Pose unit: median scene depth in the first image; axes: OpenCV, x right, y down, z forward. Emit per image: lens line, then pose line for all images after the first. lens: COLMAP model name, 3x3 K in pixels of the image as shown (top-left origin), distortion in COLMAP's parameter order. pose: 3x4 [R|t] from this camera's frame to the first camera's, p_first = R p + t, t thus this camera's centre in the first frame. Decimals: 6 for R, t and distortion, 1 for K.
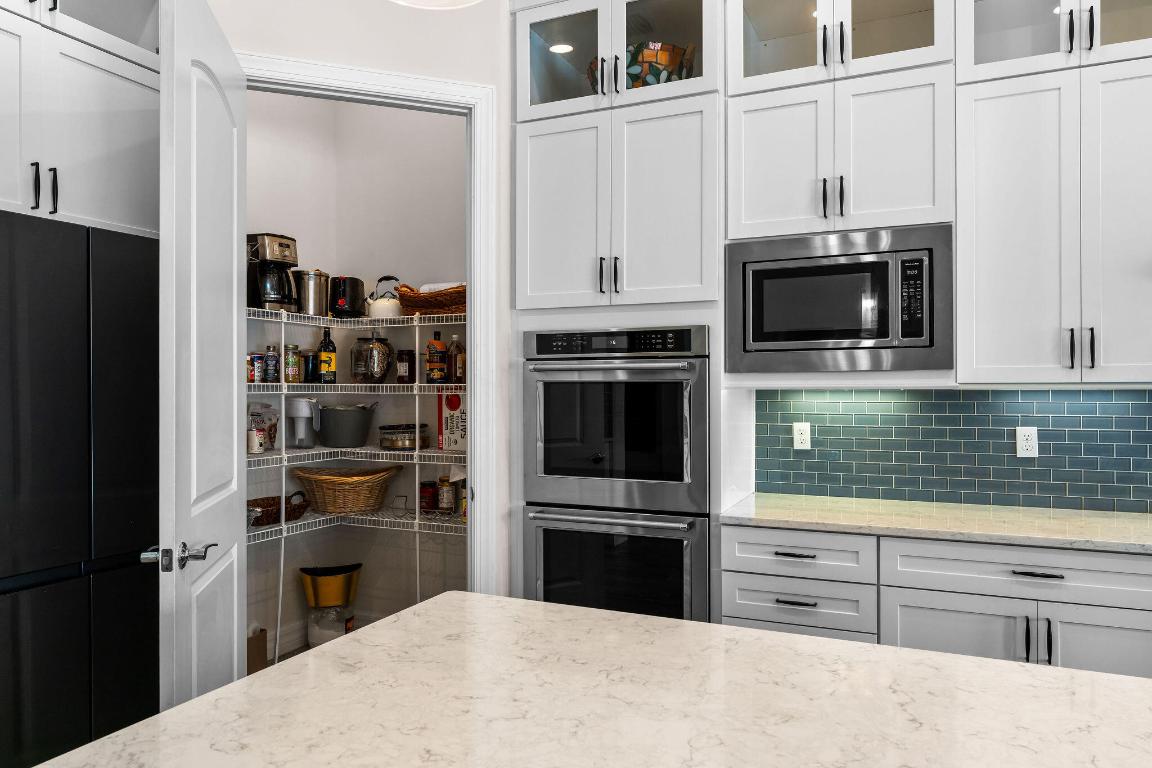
lens RADIAL K [[775.0, 0, 579.2], [0, 775.0, 387.2], [0, 0, 1]] dist [0.005802, -0.000952]
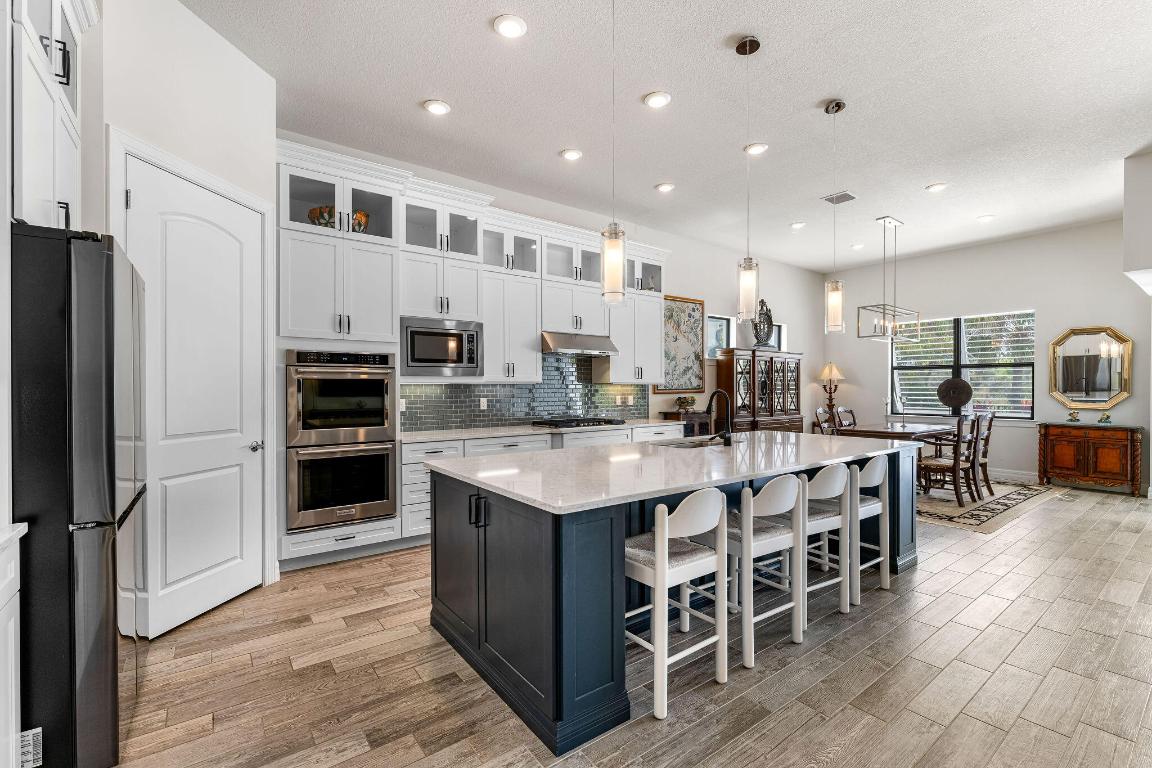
lens RADIAL K [[495.0, 0, 578.4], [0, 495.0, 390.0], [0, 0, 1]] dist [-0.000494, -0.000107]
pose [[0.484038, -0.003905, 0.875038, -0.794826], [-0.000885, 0.999987, 0.004953, 0.014612], [-0.875047, -0.003172, 0.484028, -0.125778]]
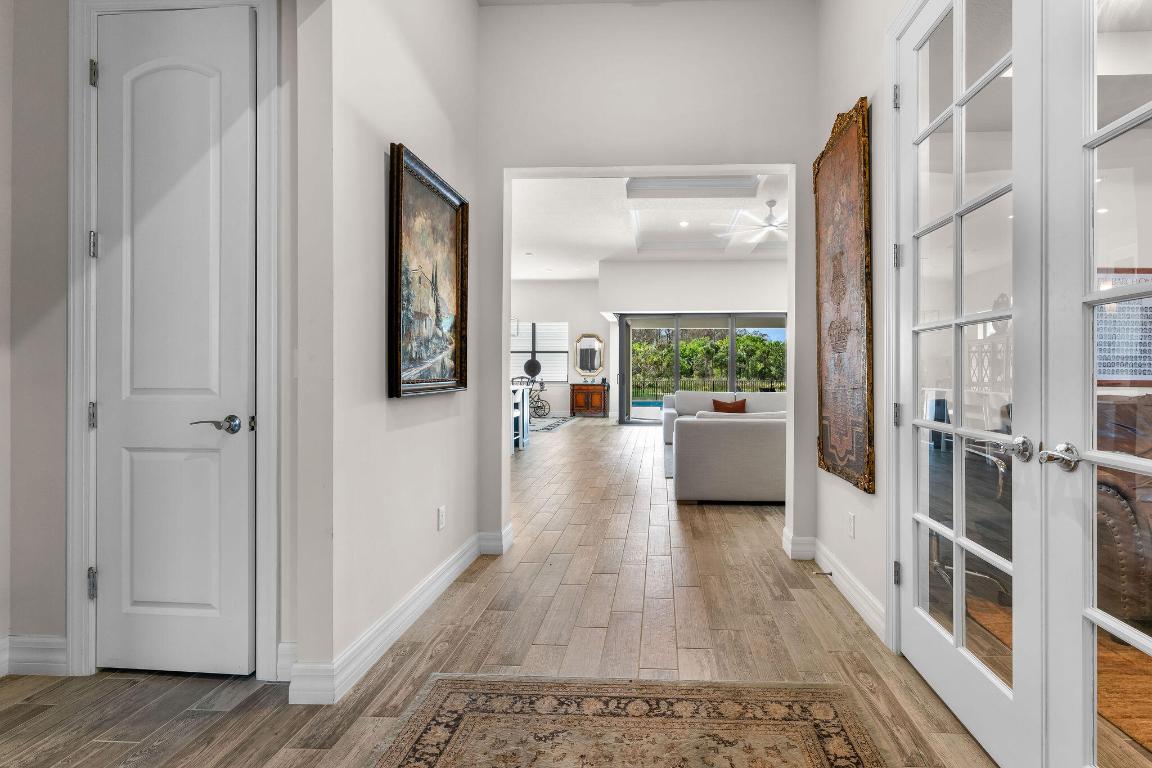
lens RADIAL K [[516.6, 0, 637.9], [0, 516.6, 372.5], [0, 0, 1]] dist [0.000779, 0.000014]
pose [[-0.371250, -0.000198, 0.928533, -2.120953], [-0.002500, 0.999997, -0.000786, 0.085705], [-0.928530, -0.002613, -0.371249, 0.232771]]
